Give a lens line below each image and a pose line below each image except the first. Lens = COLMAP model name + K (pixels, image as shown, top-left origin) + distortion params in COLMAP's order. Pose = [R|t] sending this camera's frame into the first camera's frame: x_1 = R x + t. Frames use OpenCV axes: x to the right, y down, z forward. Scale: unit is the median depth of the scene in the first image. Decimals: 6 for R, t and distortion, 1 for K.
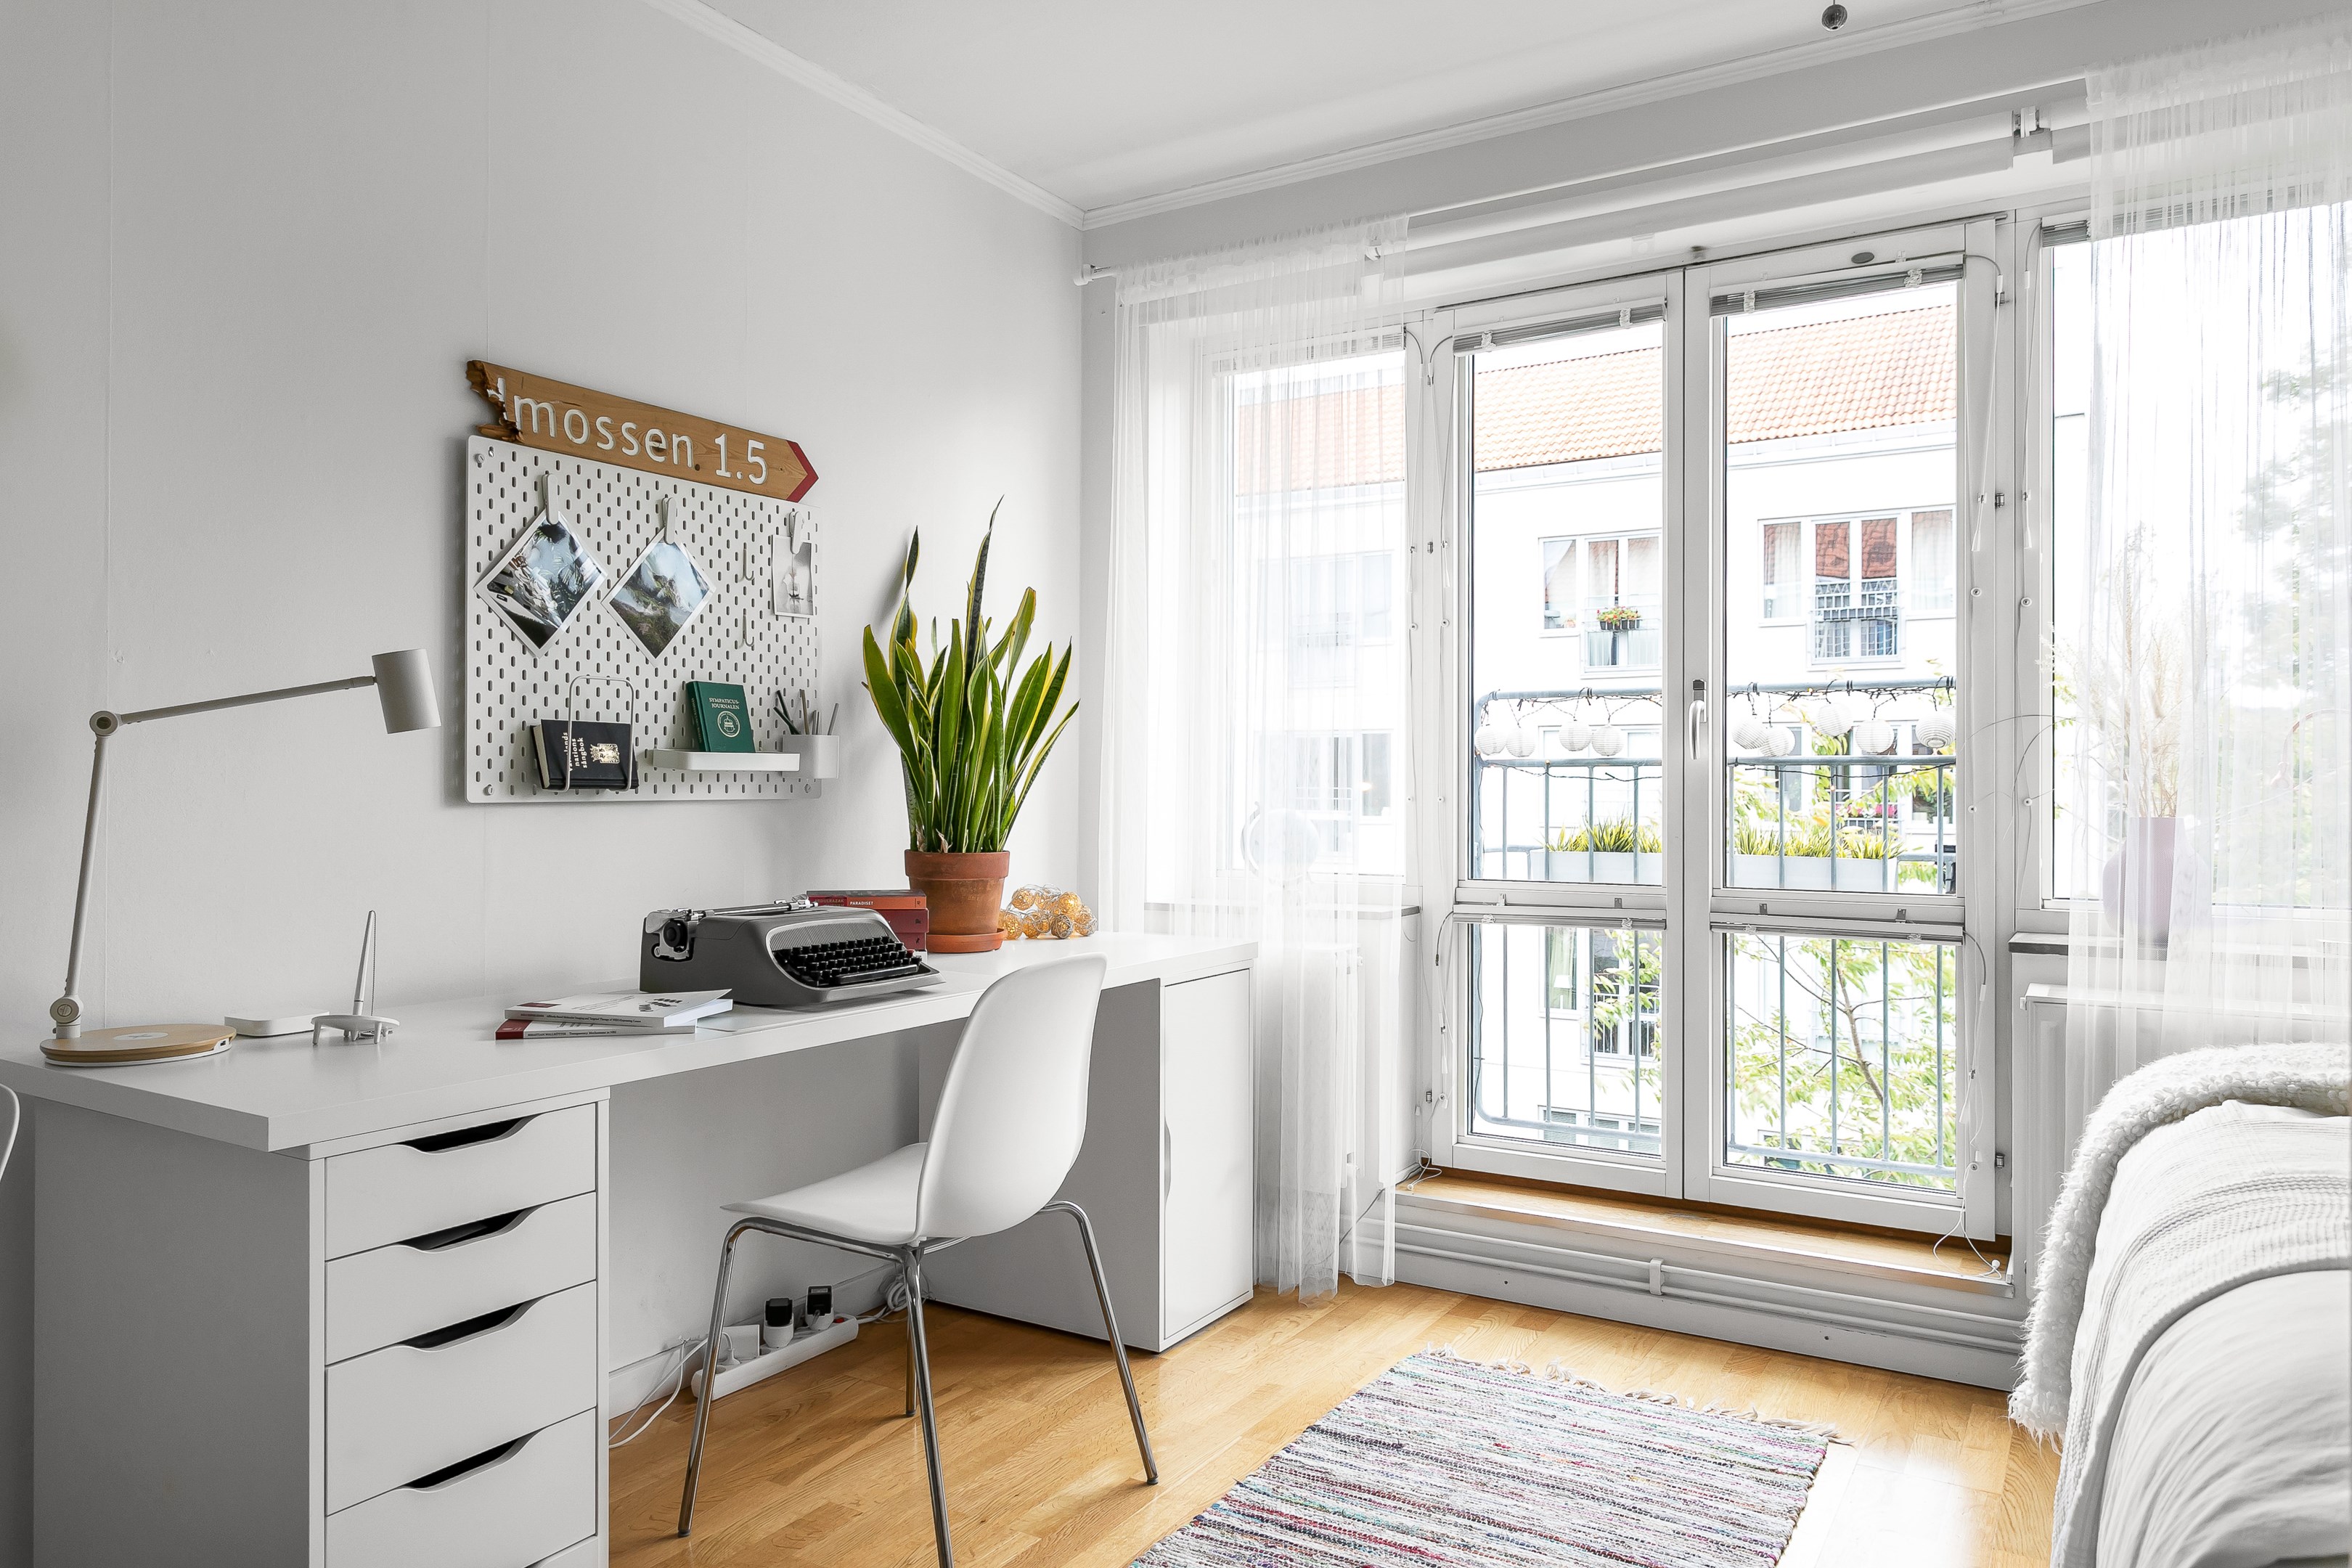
lens RADIAL K [[1552.4, 0, 1168.2], [0, 1552.4, 776.6], [0, 0, 1]] dist [-0.002321, 0.004394]
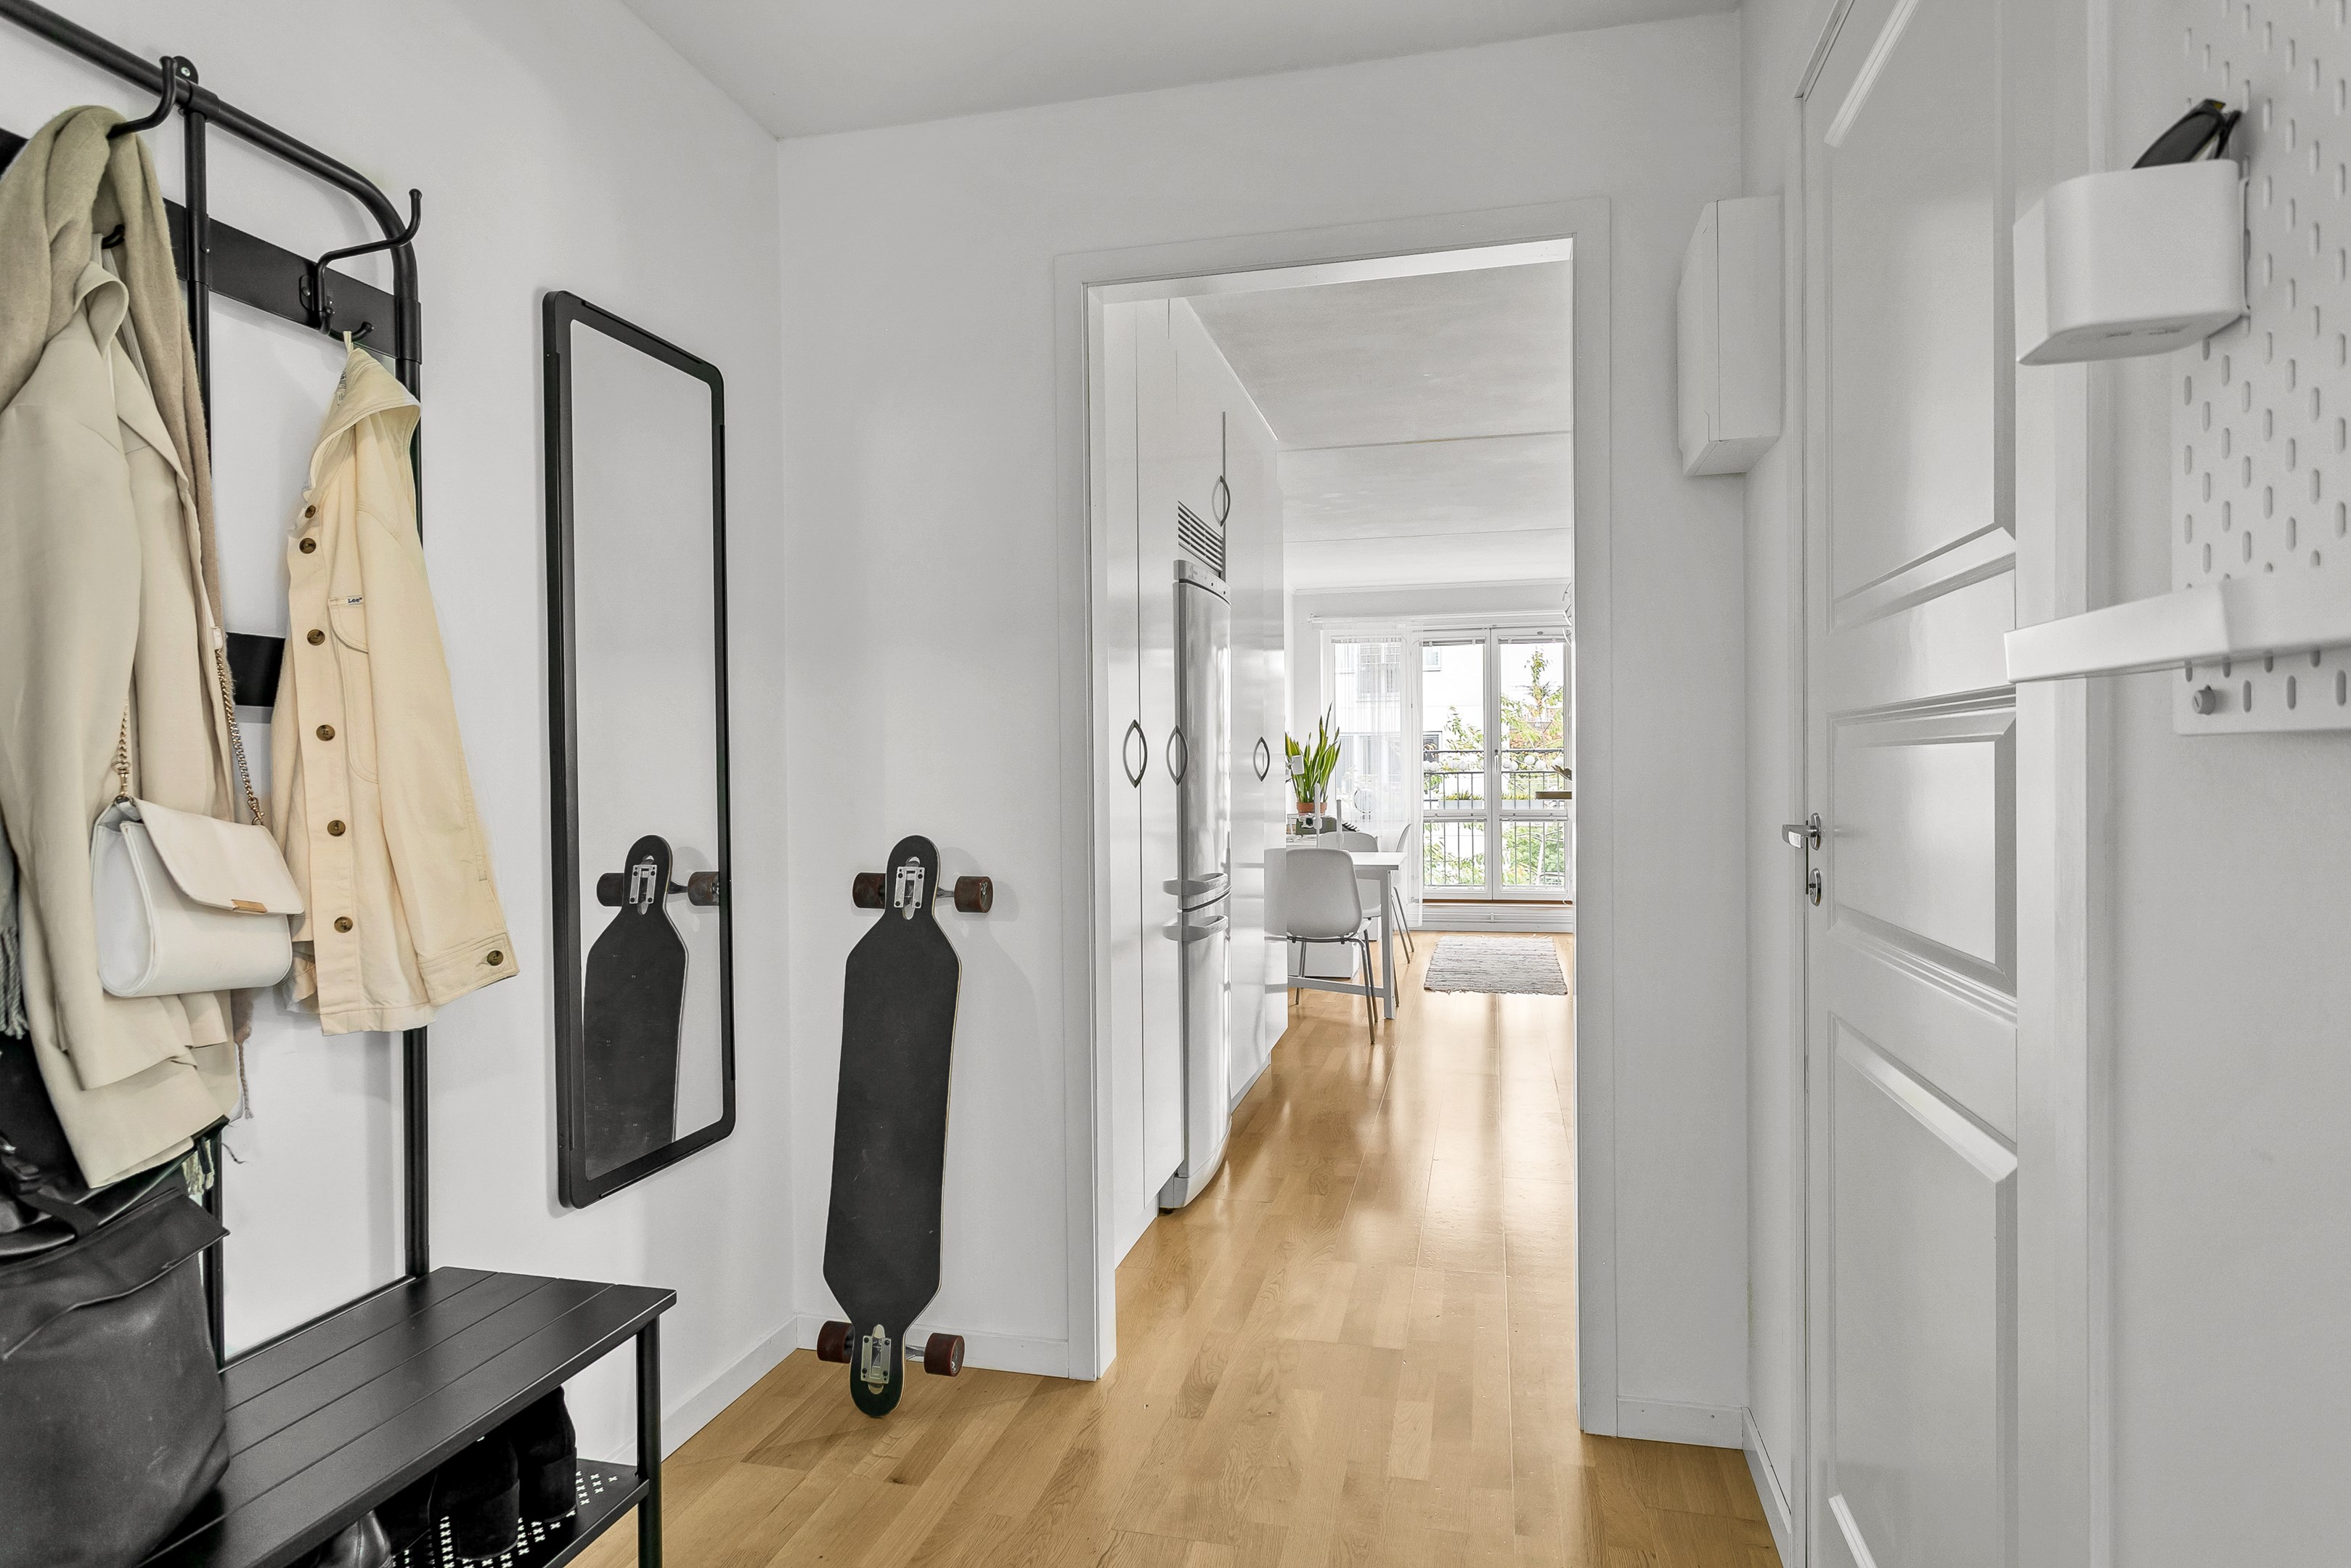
lens RADIAL K [[1330.3, 0, 1175.5], [0, 1330.3, 784.0], [0, 0, 1]] dist [-0.001217, 0.000192]
pose [[0.948409, -0.016626, 0.316613, -1.411199], [0.011858, 0.999786, 0.016978, -0.049981], [-0.316827, -0.012347, 0.948403, -1.752593]]
